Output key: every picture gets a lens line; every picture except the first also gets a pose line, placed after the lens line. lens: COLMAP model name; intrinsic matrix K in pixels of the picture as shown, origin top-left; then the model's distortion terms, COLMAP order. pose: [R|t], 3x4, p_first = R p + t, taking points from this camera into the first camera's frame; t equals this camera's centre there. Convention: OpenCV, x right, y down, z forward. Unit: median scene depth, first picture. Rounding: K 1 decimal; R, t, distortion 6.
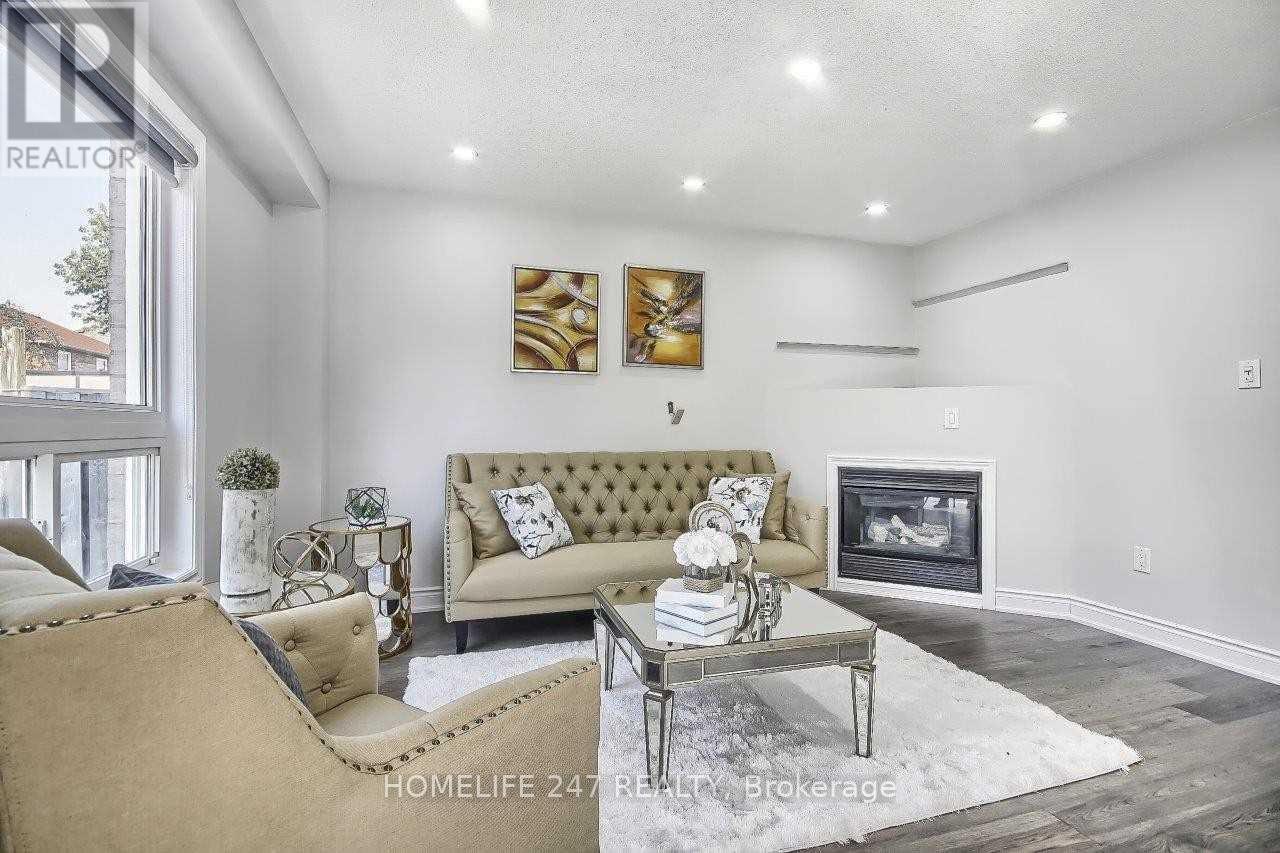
lens RADIAL K [[605.7, 0, 641.0], [0, 605.7, 424.9], [0, 0, 1]] dist [-0.007366, -0.001065]
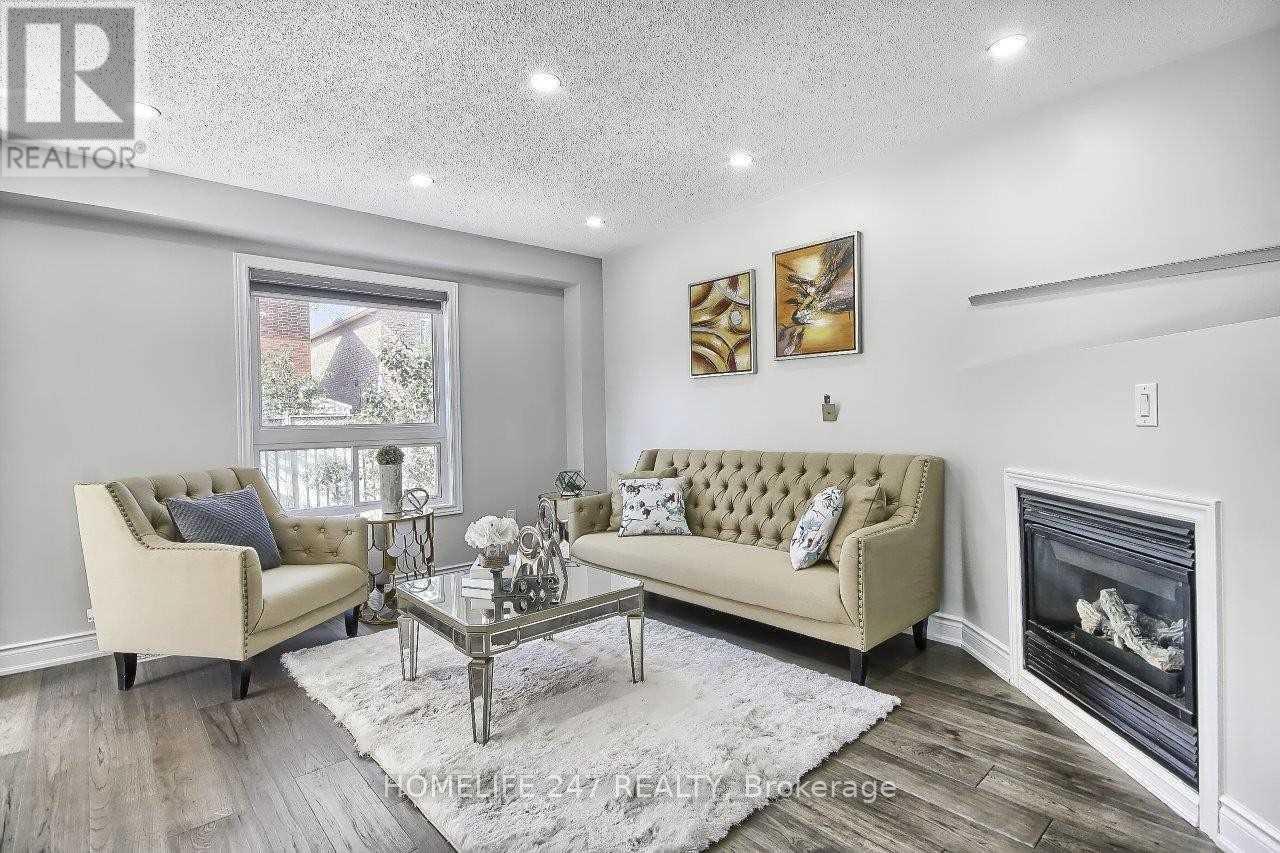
lens RADIAL K [[605.7, 0, 638.6], [0, 605.7, 426.6], [0, 0, 1]] dist [-0.007366, -0.001065]
pose [[0.418956, -0.007210, -0.907978, 0.750698], [0.023335, 0.999724, 0.002829, -0.002996], [0.907707, -0.022373, 0.419009, 0.417716]]
